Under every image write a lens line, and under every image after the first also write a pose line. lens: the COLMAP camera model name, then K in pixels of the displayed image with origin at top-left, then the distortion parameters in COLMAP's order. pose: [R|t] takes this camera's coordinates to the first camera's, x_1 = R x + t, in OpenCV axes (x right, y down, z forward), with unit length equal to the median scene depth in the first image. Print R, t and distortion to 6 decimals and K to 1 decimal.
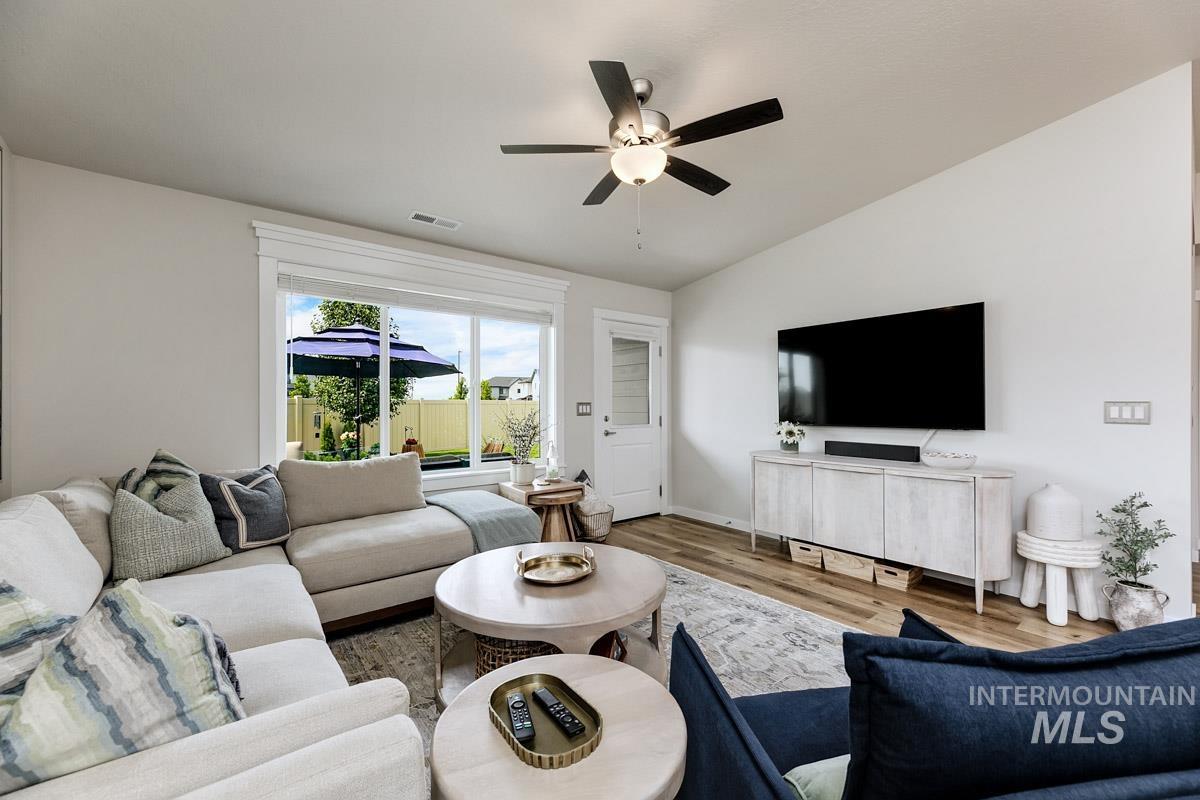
lens RADIAL K [[476.6, 0, 611.8], [0, 476.6, 404.0], [0, 0, 1]] dist [-0.001135, -0.000150]
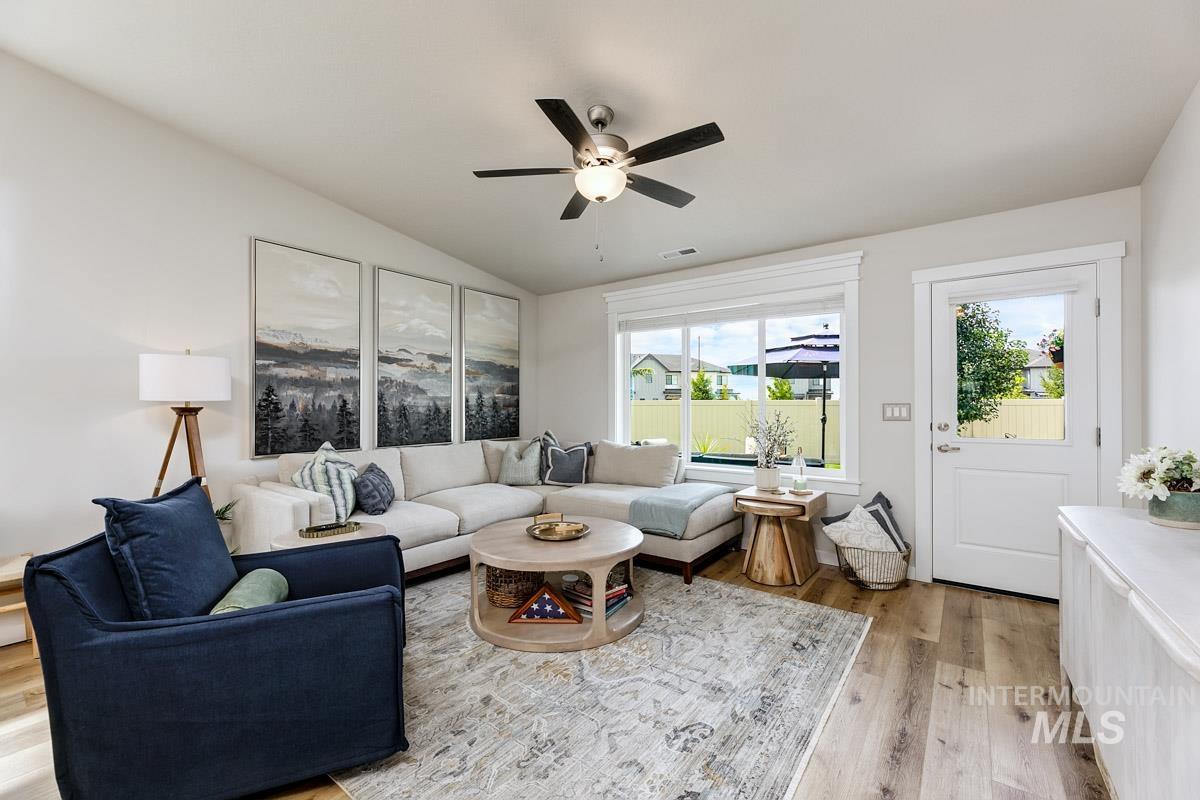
lens RADIAL K [[491.5, 0, 603.8], [0, 491.5, 405.4], [0, 0, 1]] dist [0.001059, -0.000016]
pose [[0.253785, -0.000270, -0.967260, 0.709279], [0.000390, 1.000000, -0.000177, -0.000416], [0.967260, -0.000333, 0.253786, 0.451517]]
